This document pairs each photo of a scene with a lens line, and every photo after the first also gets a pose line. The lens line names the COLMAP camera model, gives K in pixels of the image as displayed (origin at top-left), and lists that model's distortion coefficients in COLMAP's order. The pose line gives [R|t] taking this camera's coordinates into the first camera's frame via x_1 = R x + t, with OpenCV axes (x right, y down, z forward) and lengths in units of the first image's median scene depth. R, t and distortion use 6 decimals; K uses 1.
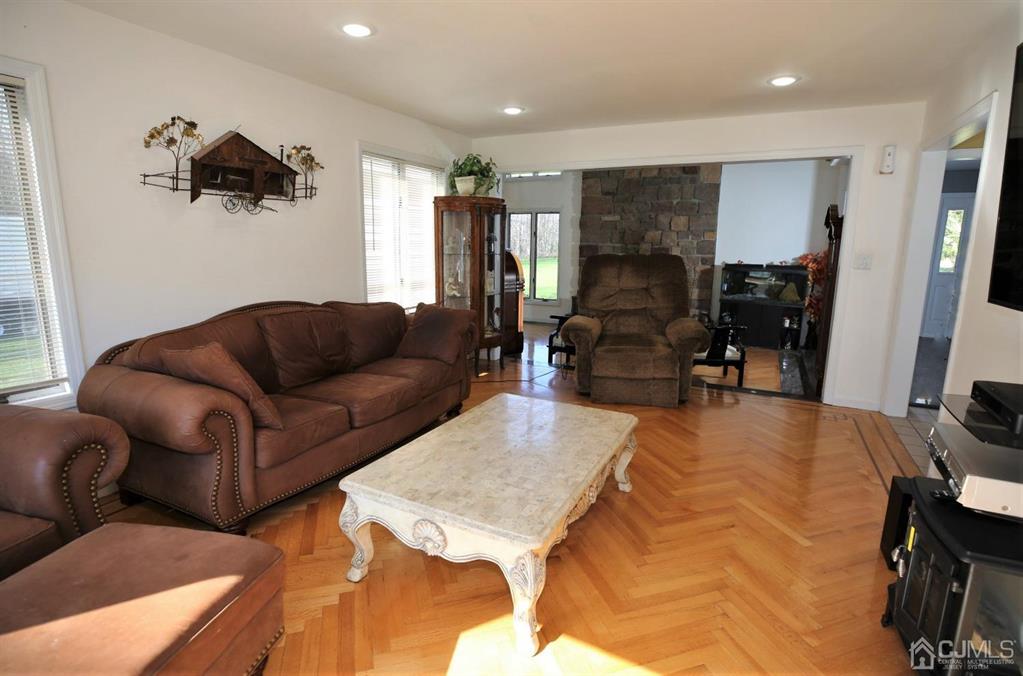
lens RADIAL K [[496.8, 0, 511.5], [0, 496.8, 338.0], [0, 0, 1]] dist [-0.032033, 0.000341]
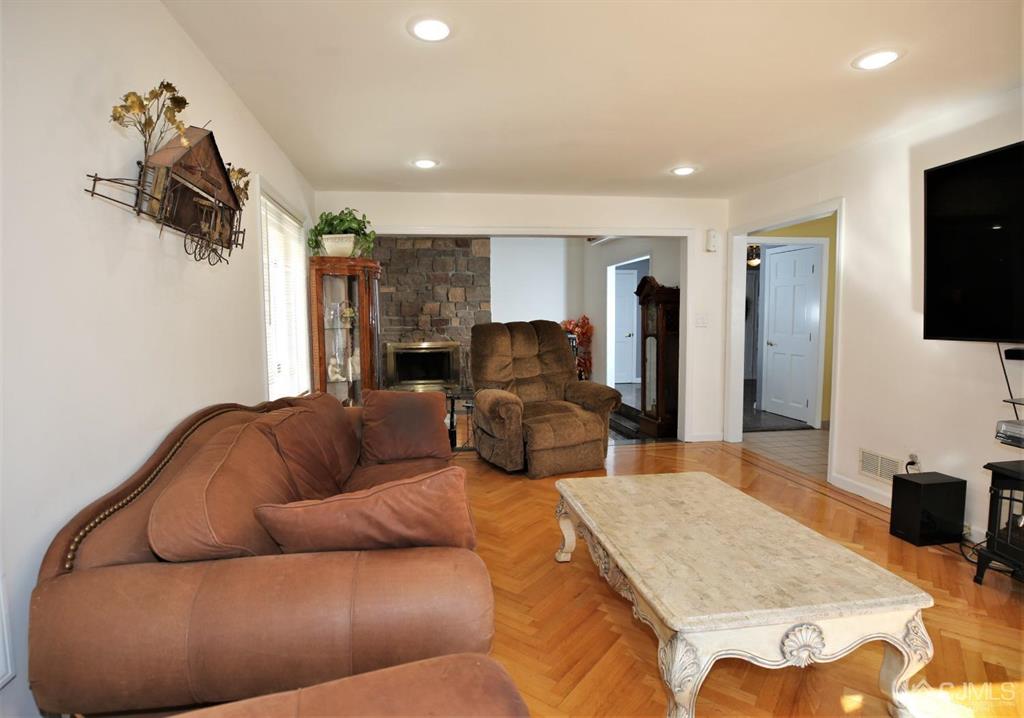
lens RADIAL K [[520.5, 0, 488.0], [0, 520.5, 363.4], [0, 0, 1]] dist [-0.014984, 0.000281]
pose [[0.822835, -0.072762, 0.563603, -0.394840], [0.131301, 0.989276, -0.063976, -0.030269], [-0.552904, 0.126643, 0.823565, 0.192519]]
